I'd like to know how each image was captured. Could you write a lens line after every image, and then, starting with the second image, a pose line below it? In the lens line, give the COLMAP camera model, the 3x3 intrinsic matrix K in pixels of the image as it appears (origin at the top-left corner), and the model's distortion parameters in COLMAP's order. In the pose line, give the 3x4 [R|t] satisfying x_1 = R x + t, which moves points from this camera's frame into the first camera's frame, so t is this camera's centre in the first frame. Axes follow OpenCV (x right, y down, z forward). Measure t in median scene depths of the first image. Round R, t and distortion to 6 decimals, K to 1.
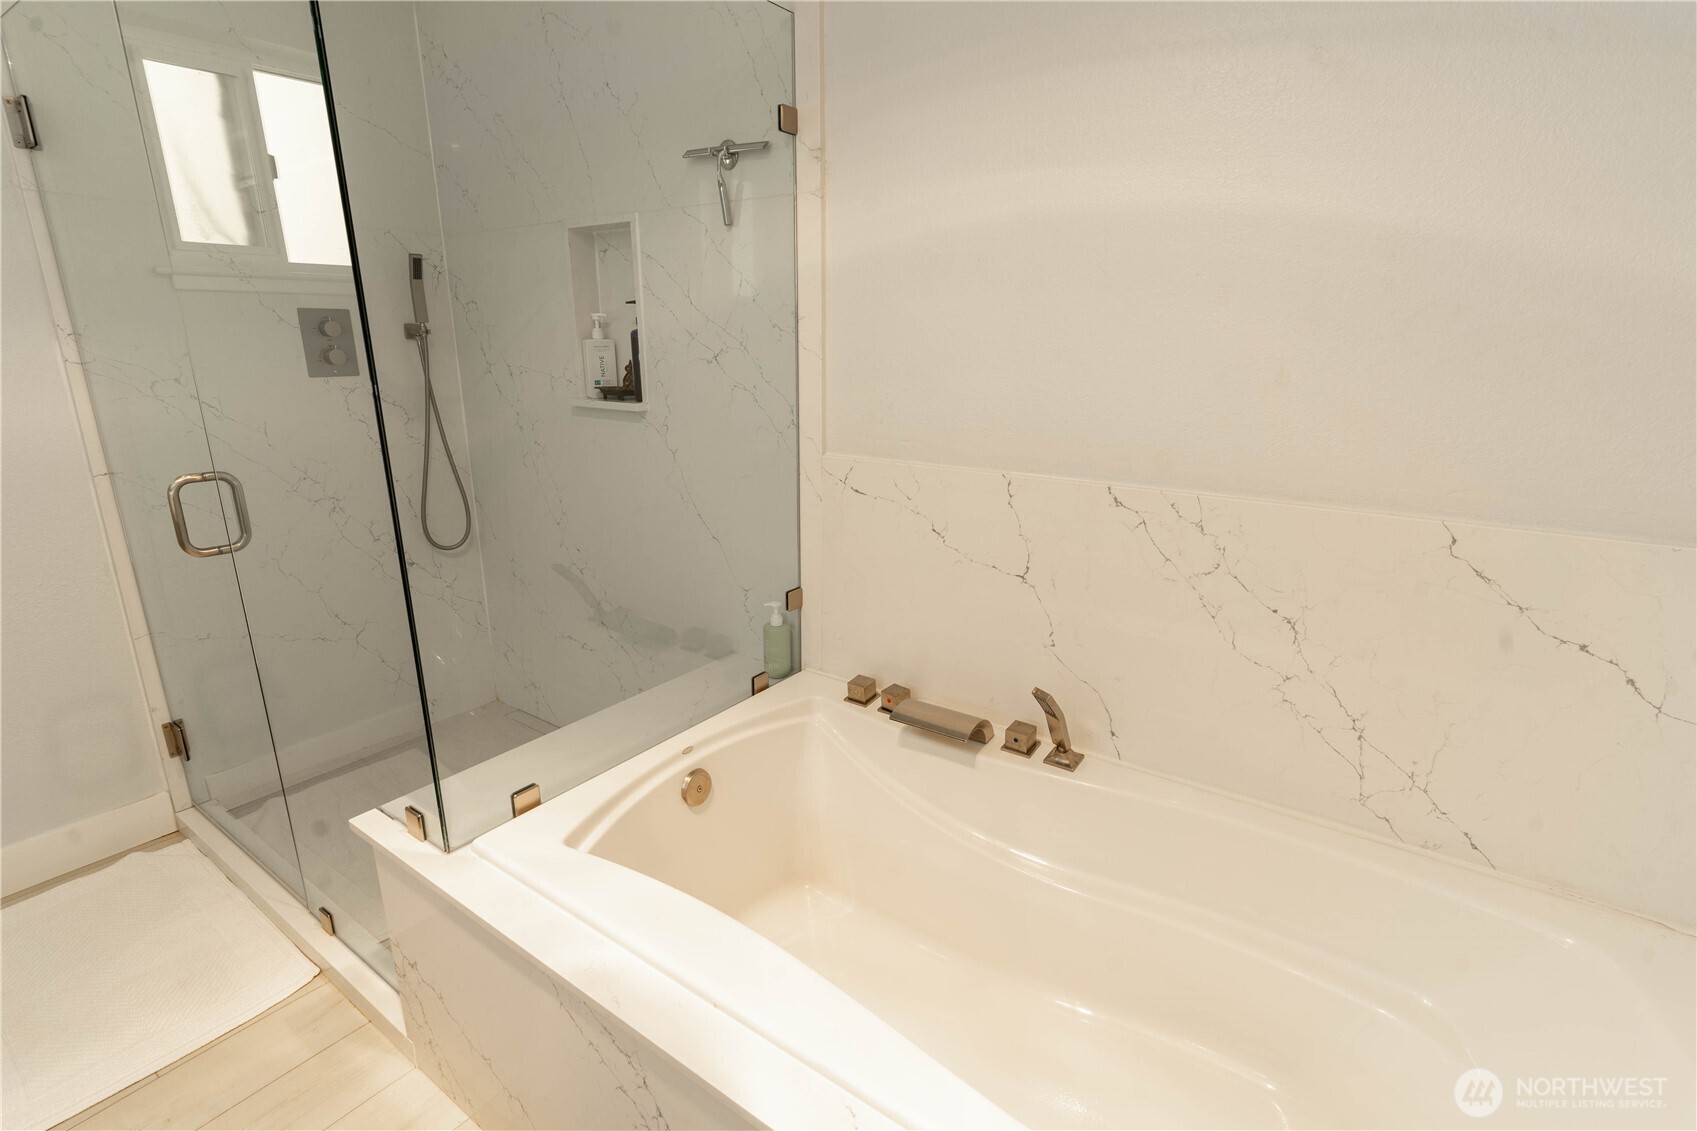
lens RADIAL K [[821.3, 0, 842.3], [0, 821.3, 572.6], [0, 0, 1]] dist [0.001155, 0.000873]
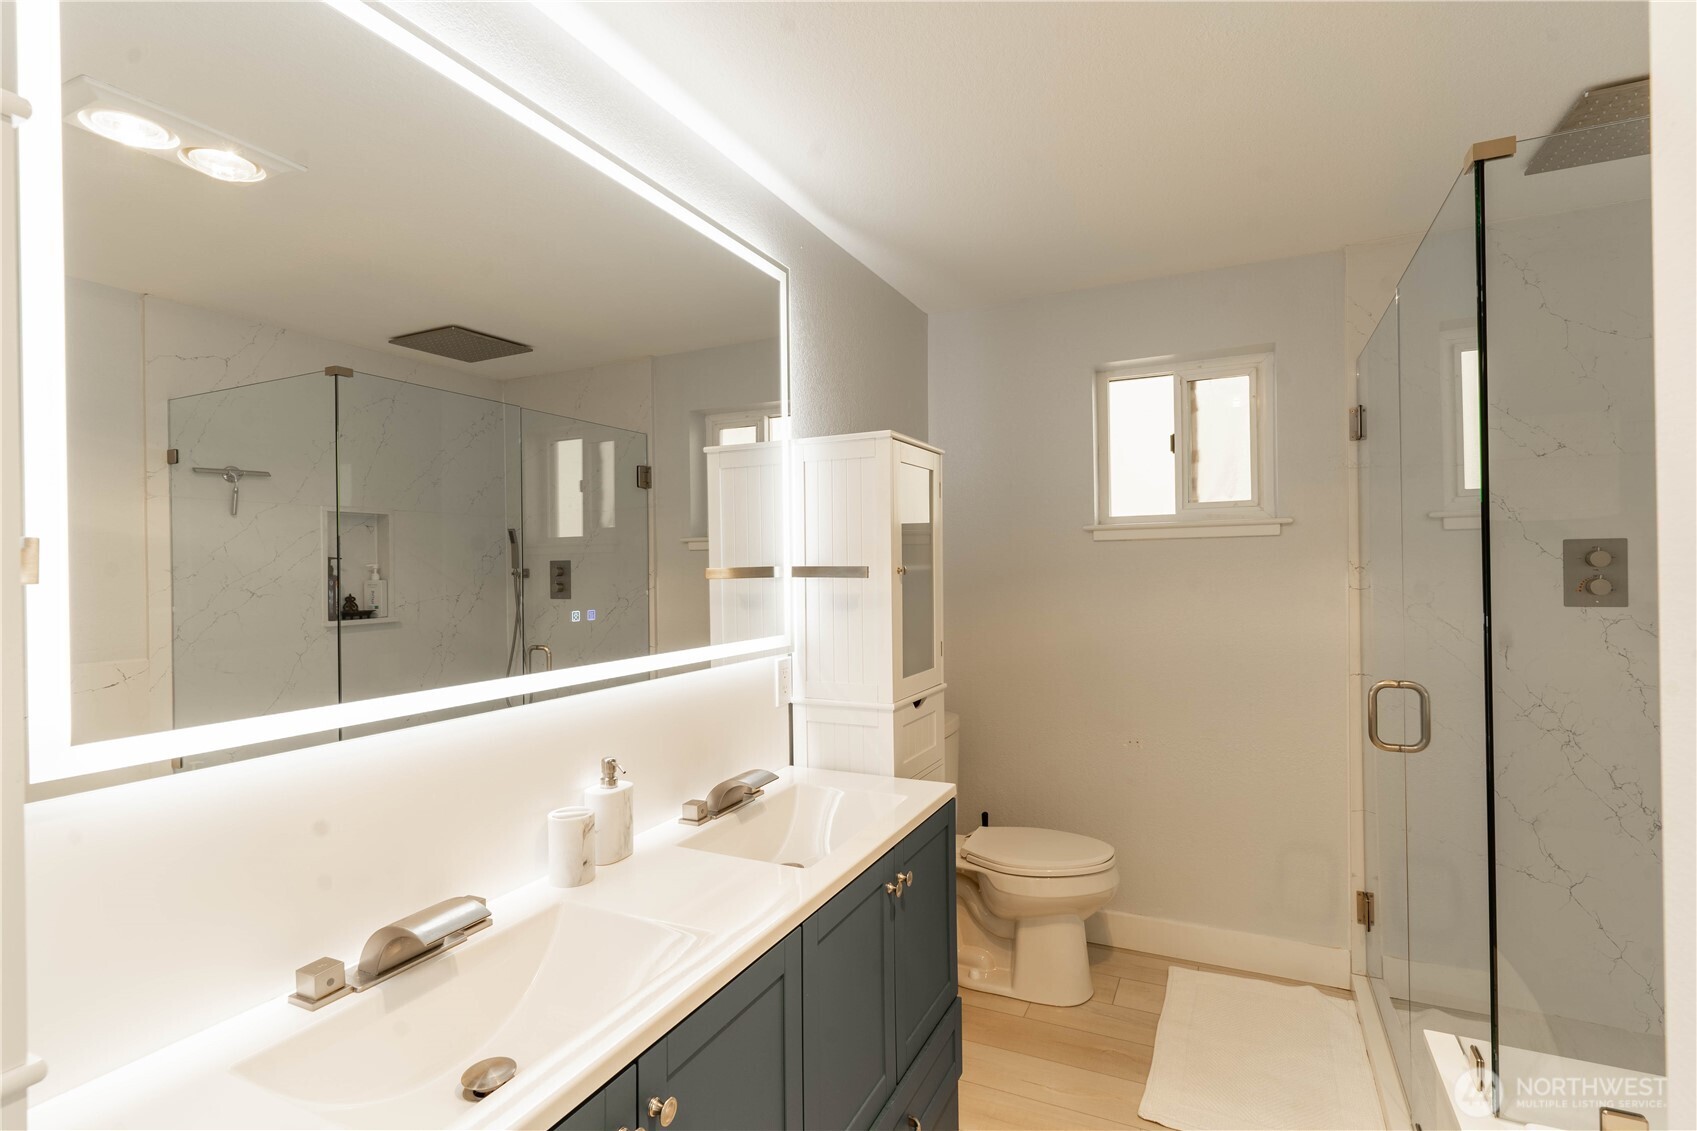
lens RADIAL K [[809.4, 0, 843.4], [0, 809.4, 570.1], [0, 0, 1]] dist [-0.000044, -0.000634]
pose [[0.174491, -0.003880, -0.984651, 0.176296], [-0.259570, 0.964439, -0.049799, -0.006815], [0.949830, 0.264275, 0.167279, 0.002095]]
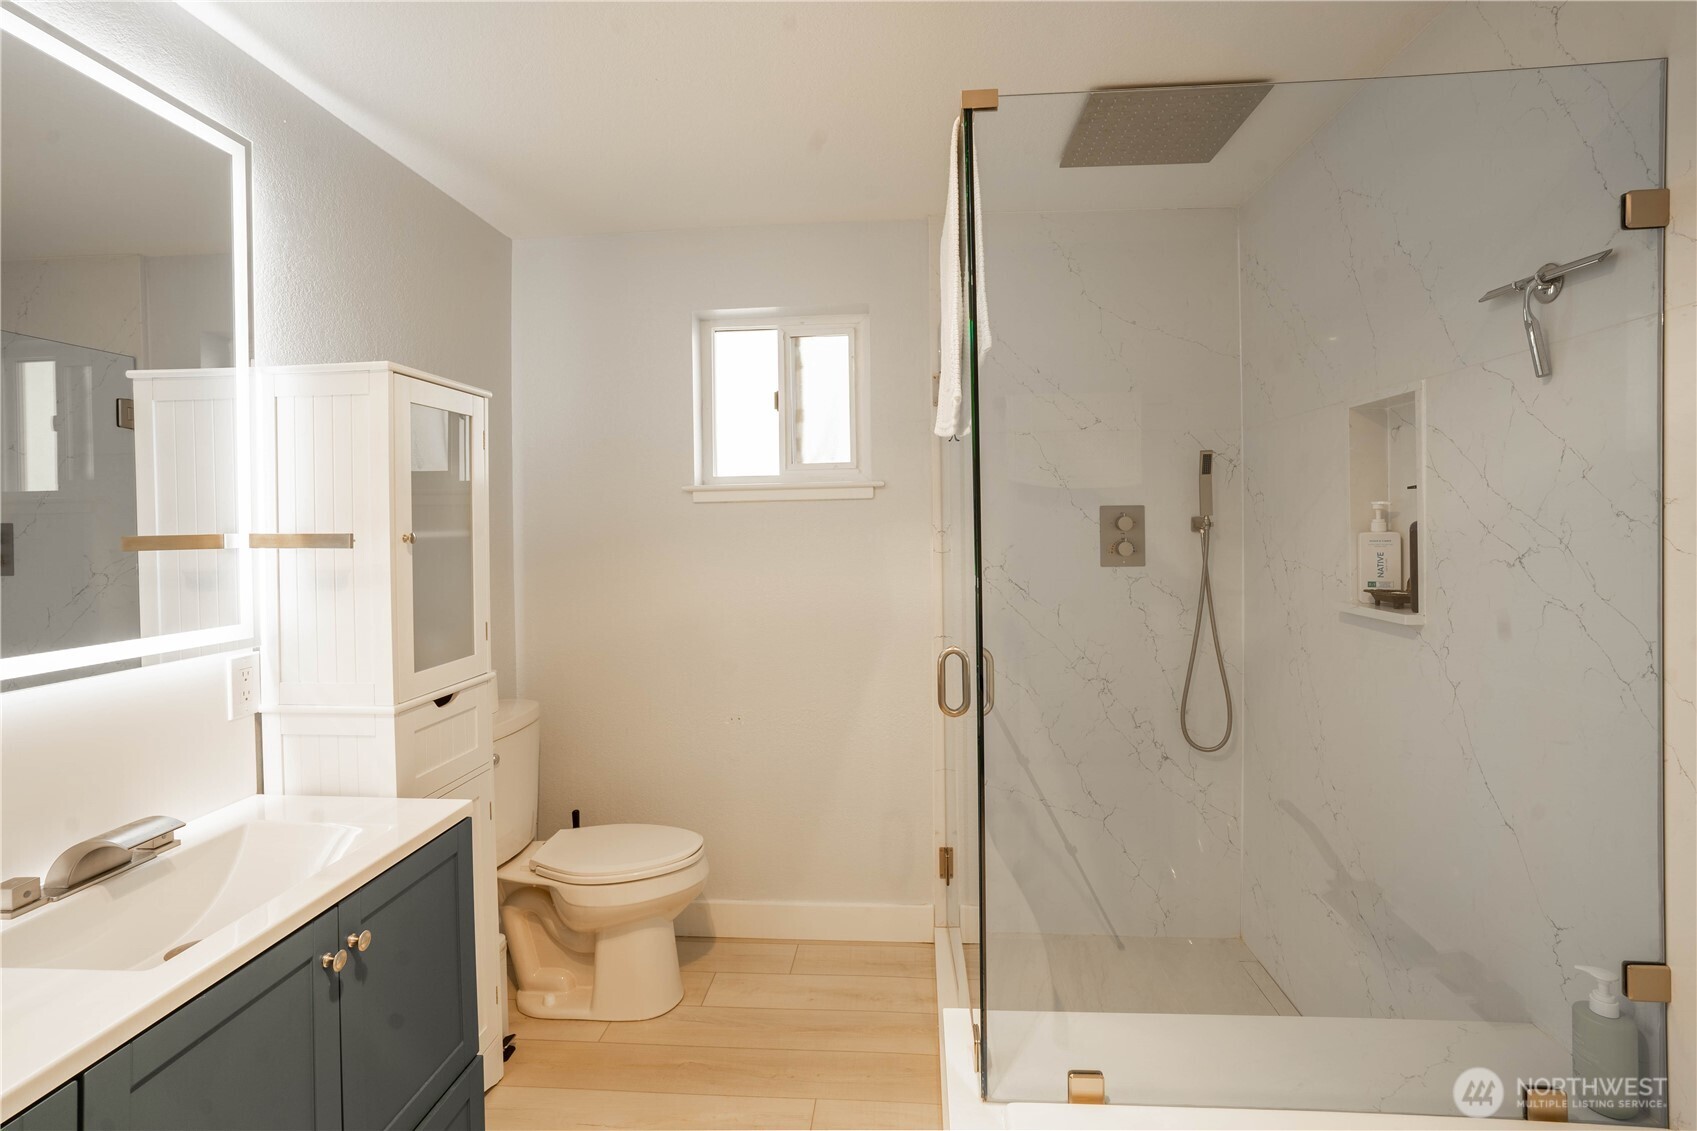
lens RADIAL K [[829.9, 0, 842.9], [0, 829.9, 534.8], [0, 0, 1]] dist [-0.059780, 0.032830]
pose [[0.519708, -0.001048, -0.854343, 0.119193], [-0.221089, 0.965770, -0.135676, -0.060559], [0.825241, 0.259398, 0.501687, 0.176767]]
